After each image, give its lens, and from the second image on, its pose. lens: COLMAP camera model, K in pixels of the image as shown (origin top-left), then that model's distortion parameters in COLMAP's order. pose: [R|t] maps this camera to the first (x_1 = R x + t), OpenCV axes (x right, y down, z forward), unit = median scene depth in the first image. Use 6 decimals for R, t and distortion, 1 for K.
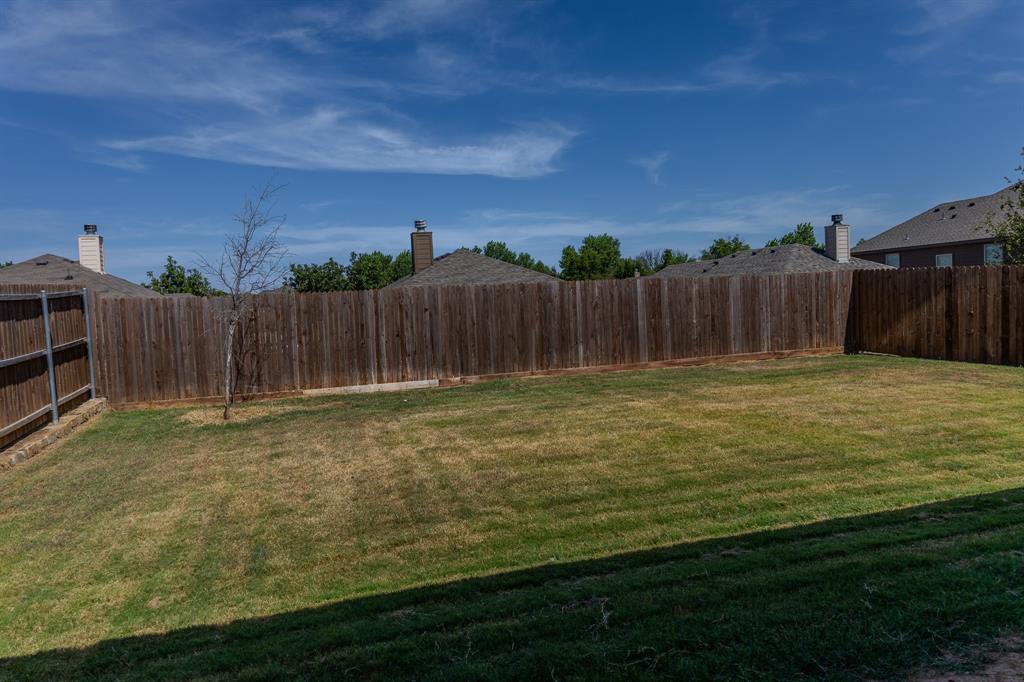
lens RADIAL K [[708.2, 0, 512.0], [0, 708.2, 341.0], [0, 0, 1]] dist [0.028238, -0.034808]
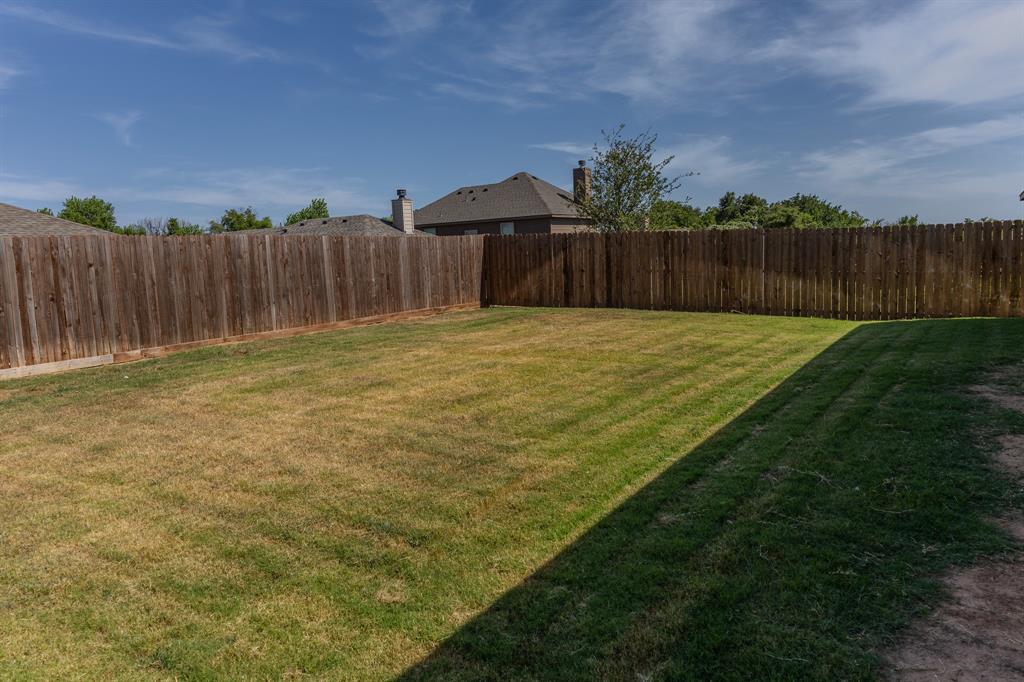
lens RADIAL K [[708.2, 0, 512.0], [0, 708.2, 341.0], [0, 0, 1]] dist [0.028238, -0.034808]
pose [[0.763527, -0.065071, 0.642489, -0.258167], [0.044501, 0.997847, 0.048178, 0.020109], [-0.644241, -0.008194, 0.764779, 0.102526]]
